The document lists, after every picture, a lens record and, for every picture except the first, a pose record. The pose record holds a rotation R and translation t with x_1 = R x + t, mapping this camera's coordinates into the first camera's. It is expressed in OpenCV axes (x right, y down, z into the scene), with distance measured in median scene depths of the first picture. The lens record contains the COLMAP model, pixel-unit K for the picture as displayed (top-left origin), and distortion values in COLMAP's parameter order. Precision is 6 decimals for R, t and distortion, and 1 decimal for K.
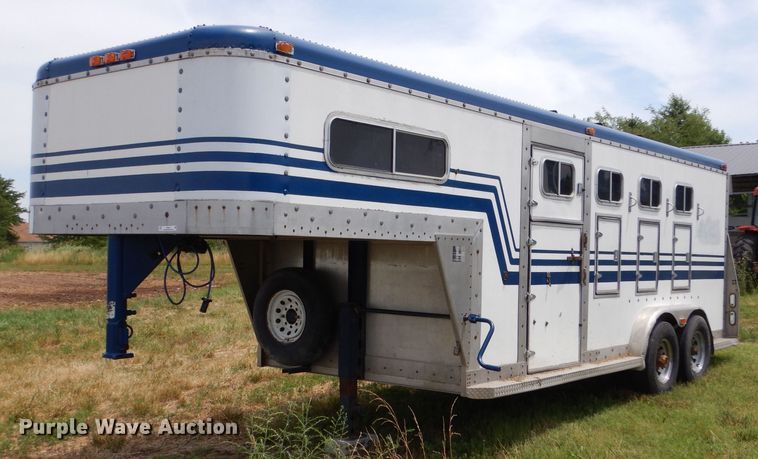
lens RADIAL K [[841.8, 0, 379.9], [0, 841.8, 228.0], [0, 0, 1]] dist [-0.006412, 0.000000]
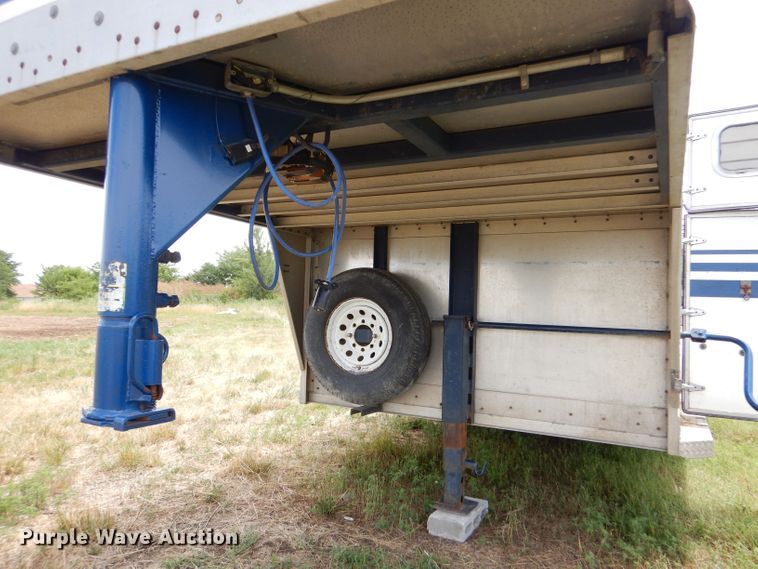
lens RADIAL K [[541.8, 0, 368.7], [0, 541.8, 280.8], [0, 0, 1]] dist [0.010938, -0.010746]
pose [[0.985524, 0.024689, 0.167728, -0.185767], [-0.020604, 0.999448, -0.026054, 0.072635], [-0.168279, 0.022221, 0.985489, 0.557919]]
